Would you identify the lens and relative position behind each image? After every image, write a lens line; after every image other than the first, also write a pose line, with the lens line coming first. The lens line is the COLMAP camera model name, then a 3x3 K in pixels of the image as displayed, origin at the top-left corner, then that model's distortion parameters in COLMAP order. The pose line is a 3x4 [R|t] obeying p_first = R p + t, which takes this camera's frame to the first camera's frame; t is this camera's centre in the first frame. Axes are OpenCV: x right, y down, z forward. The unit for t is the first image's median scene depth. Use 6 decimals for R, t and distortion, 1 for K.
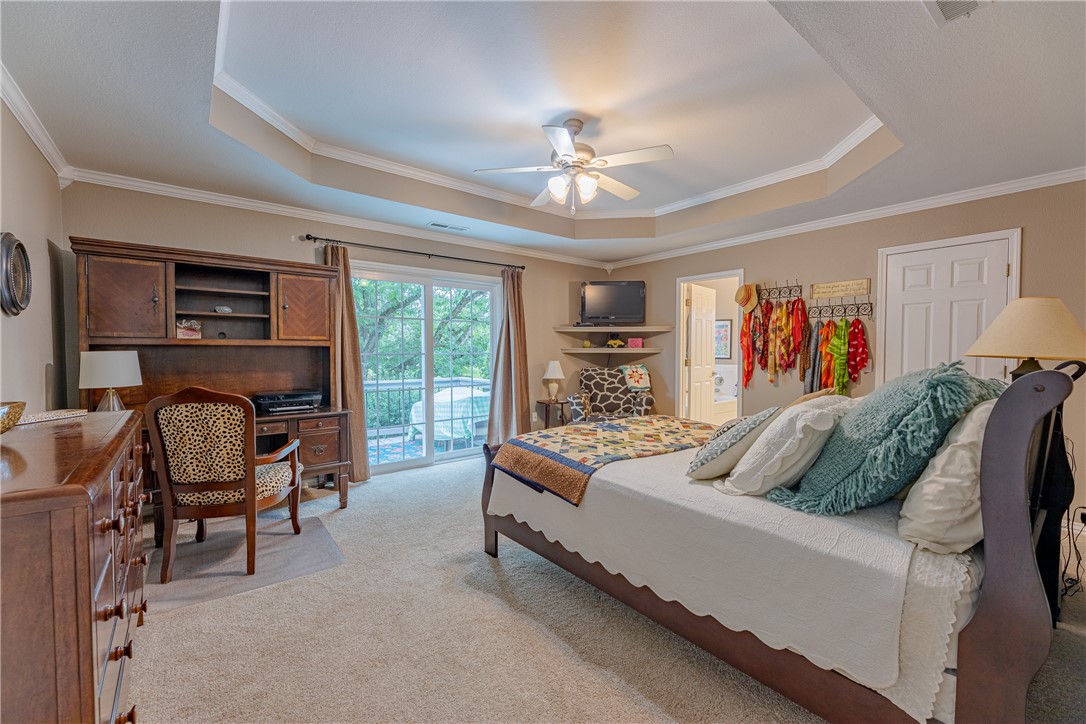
lens RADIAL K [[435.3, 0, 541.8], [0, 435.3, 362.3], [0, 0, 1]] dist [0.000630, 0.000283]
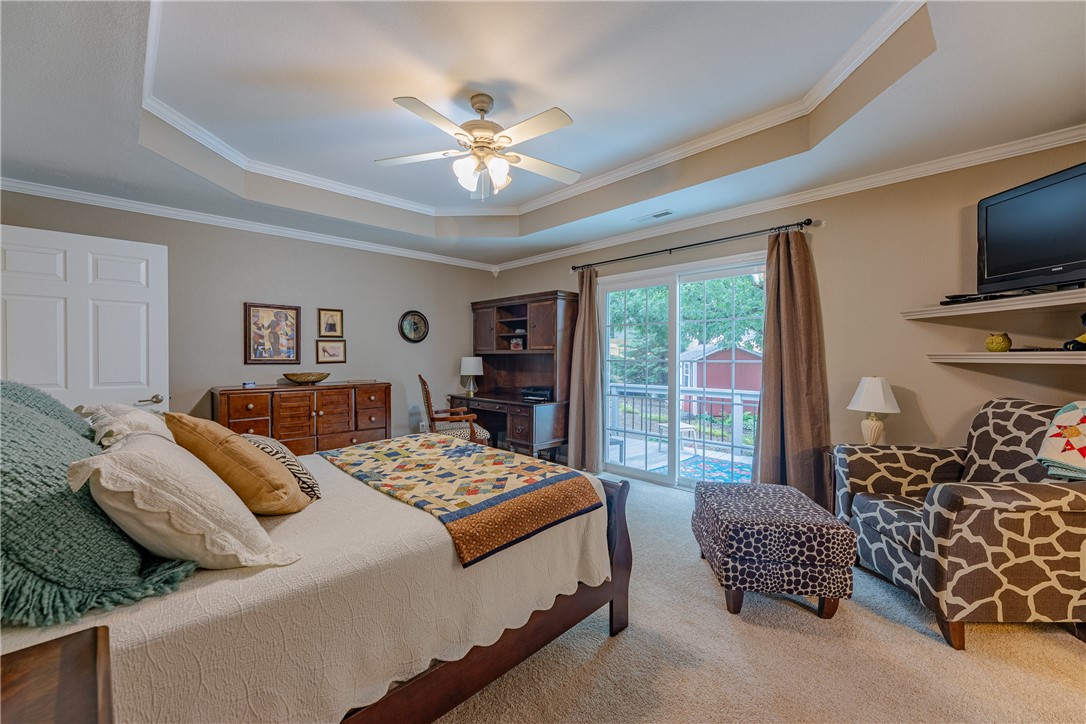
lens RADIAL K [[435.3, 0, 541.8], [0, 435.3, 362.3], [0, 0, 1]] dist [0.000630, 0.000283]
pose [[0.105748, 0.012618, -0.994313, 0.646377], [-0.028391, 0.999550, 0.009665, -0.019170], [0.993988, 0.027208, 0.106058, 0.694909]]
